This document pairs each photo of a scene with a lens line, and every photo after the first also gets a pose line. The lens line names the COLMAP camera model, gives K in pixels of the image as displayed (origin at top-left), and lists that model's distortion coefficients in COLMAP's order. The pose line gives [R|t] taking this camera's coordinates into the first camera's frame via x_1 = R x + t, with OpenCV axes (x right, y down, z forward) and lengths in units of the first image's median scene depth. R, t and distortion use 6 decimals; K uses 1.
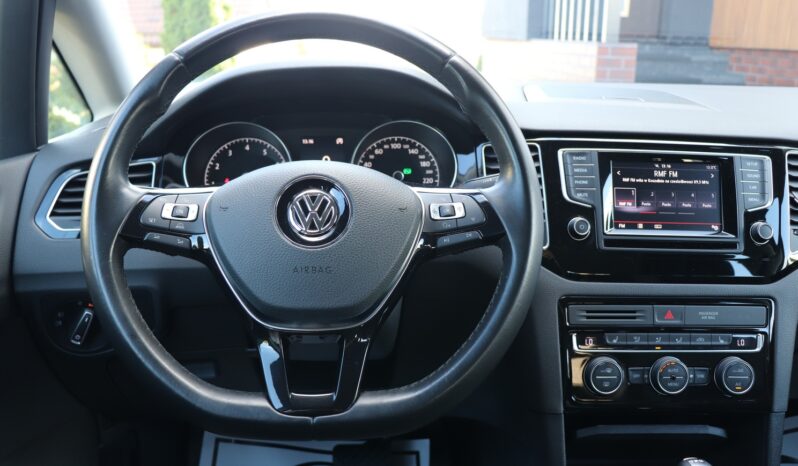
lens RADIAL K [[655.3, 0, 389.1], [0, 655.3, 231.2], [0, 0, 1]] dist [-0.184537, 0.170377]
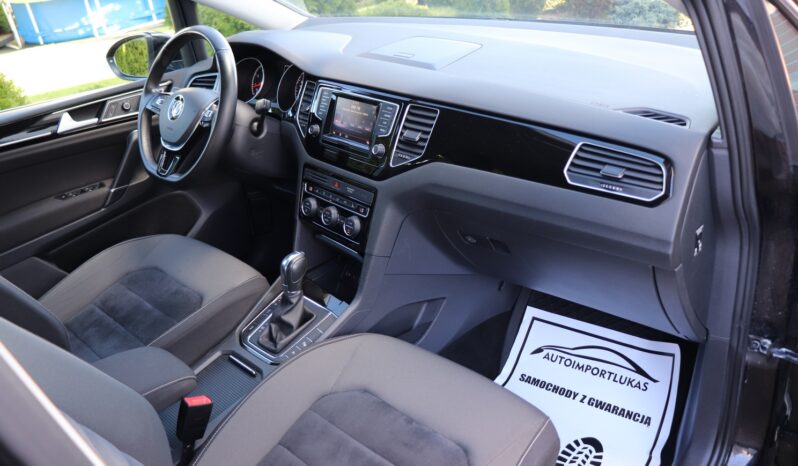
lens RADIAL K [[655.3, 0, 389.1], [0, 655.3, 231.2], [0, 0, 1]] dist [-0.184537, 0.170377]
pose [[0.664066, 0.267961, -0.698007, 1.845946], [-0.097669, 0.956661, 0.274338, -0.266009], [0.741267, -0.114005, 0.661457, -0.150122]]
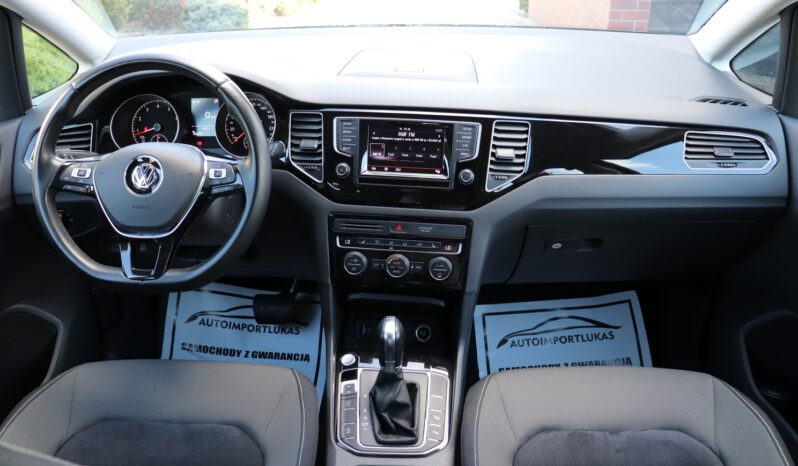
lens RADIAL K [[655.3, 0, 389.1], [0, 655.3, 231.2], [0, 0, 1]] dist [-0.184537, 0.170377]
pose [[0.994009, 0.036683, -0.102960, 0.565870], [-0.012620, 0.974216, 0.225264, -0.215130], [0.108568, -0.222615, 0.968842, -0.544415]]
